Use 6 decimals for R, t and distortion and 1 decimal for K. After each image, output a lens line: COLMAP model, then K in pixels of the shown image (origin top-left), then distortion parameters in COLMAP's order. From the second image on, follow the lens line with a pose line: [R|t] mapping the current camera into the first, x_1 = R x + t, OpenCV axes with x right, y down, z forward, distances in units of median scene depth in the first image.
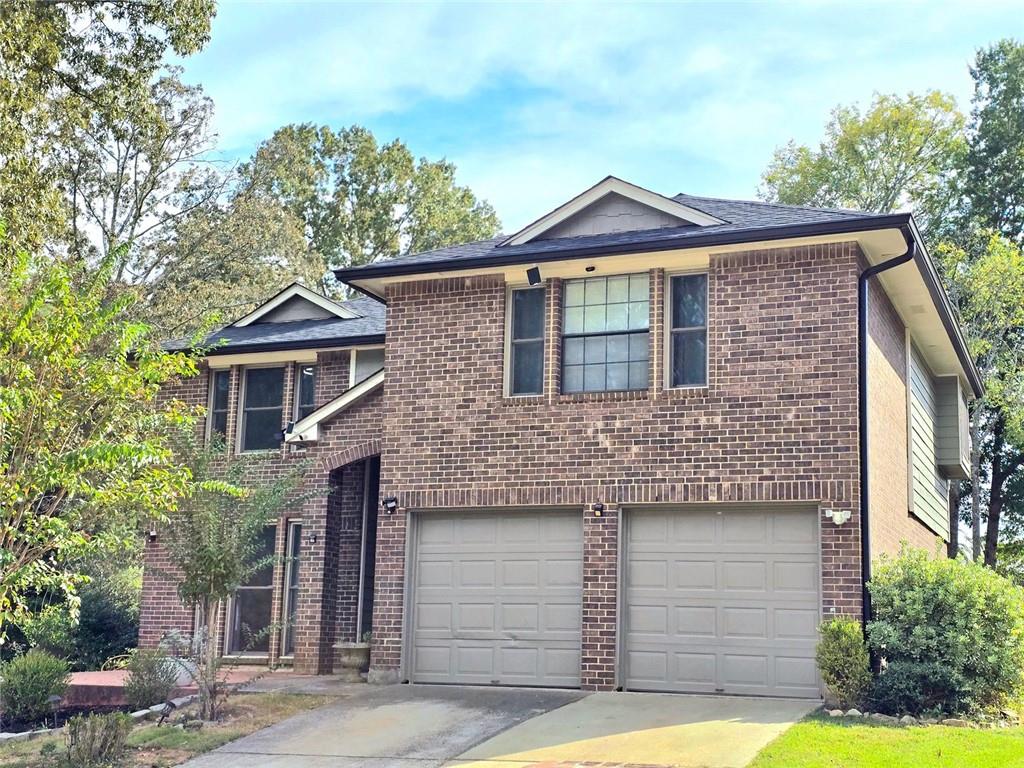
lens RADIAL K [[1426.9, 0, 512.0], [0, 1426.9, 384.0], [0, 0, 1]] dist [0.114209, -0.068782]
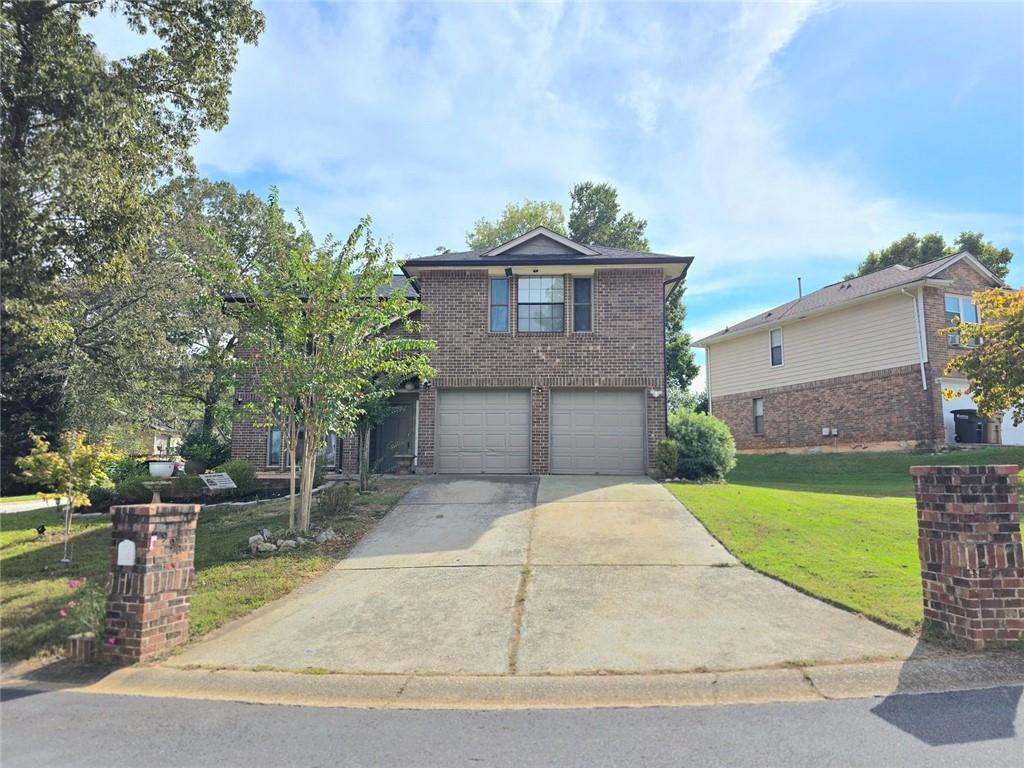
lens RADIAL K [[689.2, 0, 512.2], [0, 689.2, 394.3], [0, 0, 1]] dist [0.072725, -0.076000]
pose [[0.933889, 0.017714, 0.357124, -0.330079], [-0.046946, 0.996201, 0.073351, 0.024081], [-0.354468, -0.085267, 0.931172, 0.082916]]
